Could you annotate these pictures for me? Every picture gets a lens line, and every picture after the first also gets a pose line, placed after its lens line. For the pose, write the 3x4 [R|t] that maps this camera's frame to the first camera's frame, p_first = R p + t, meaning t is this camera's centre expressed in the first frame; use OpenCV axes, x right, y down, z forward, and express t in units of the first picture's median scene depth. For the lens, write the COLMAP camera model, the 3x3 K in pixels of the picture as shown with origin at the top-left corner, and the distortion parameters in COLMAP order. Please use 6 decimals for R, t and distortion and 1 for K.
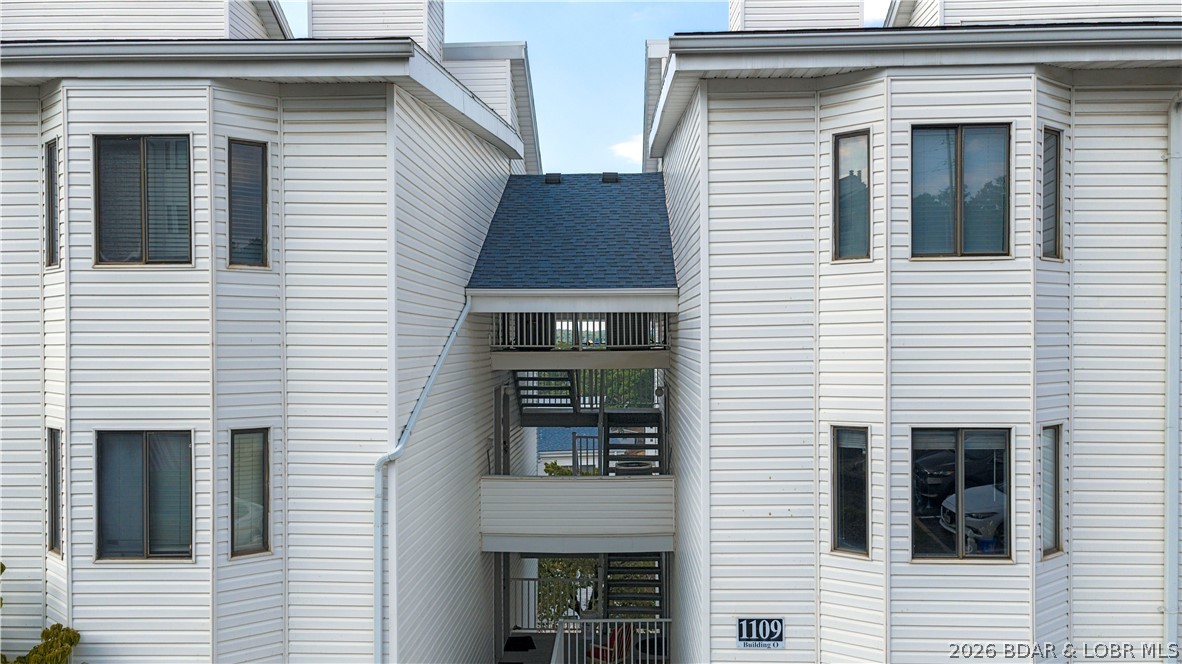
lens RADIAL K [[979.3, 0, 586.5], [0, 979.3, 335.5], [0, 0, 1]] dist [0.037237, -0.004845]
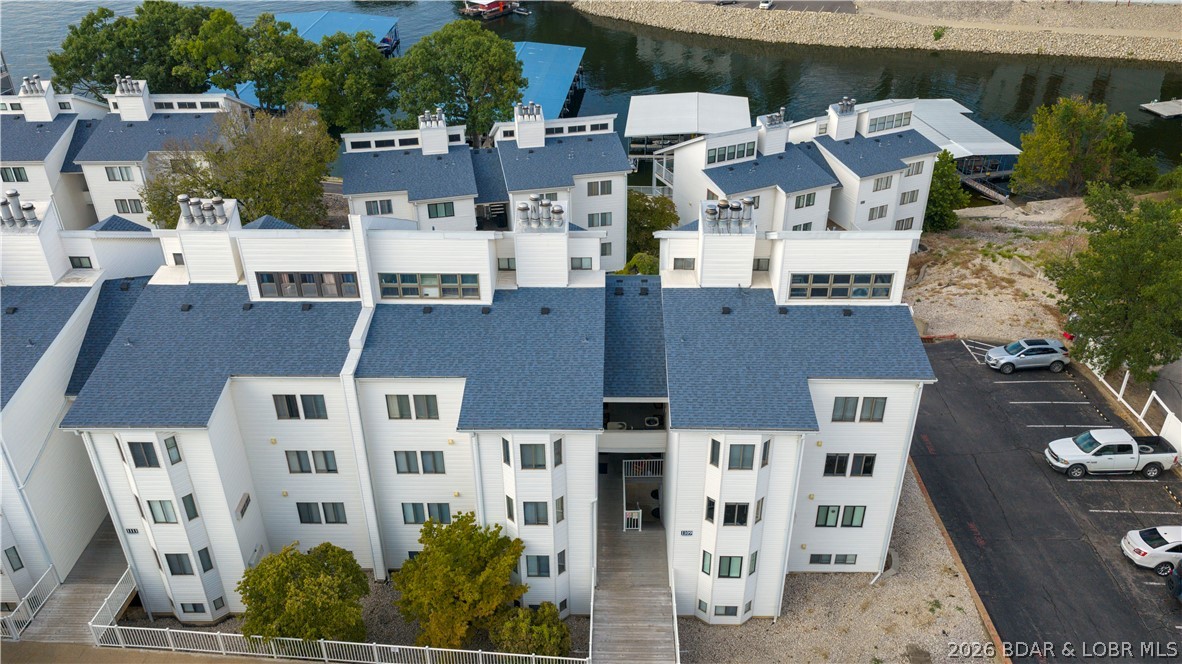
lens RADIAL K [[979.3, 0, 593.0], [0, 979.3, 336.3], [0, 0, 1]] dist [0.037237, -0.004845]
pose [[0.999780, -0.016808, 0.012583, -0.250101], [0.007368, 0.842049, 0.539350, -2.599253], [-0.019661, -0.539139, 0.841987, -1.981756]]
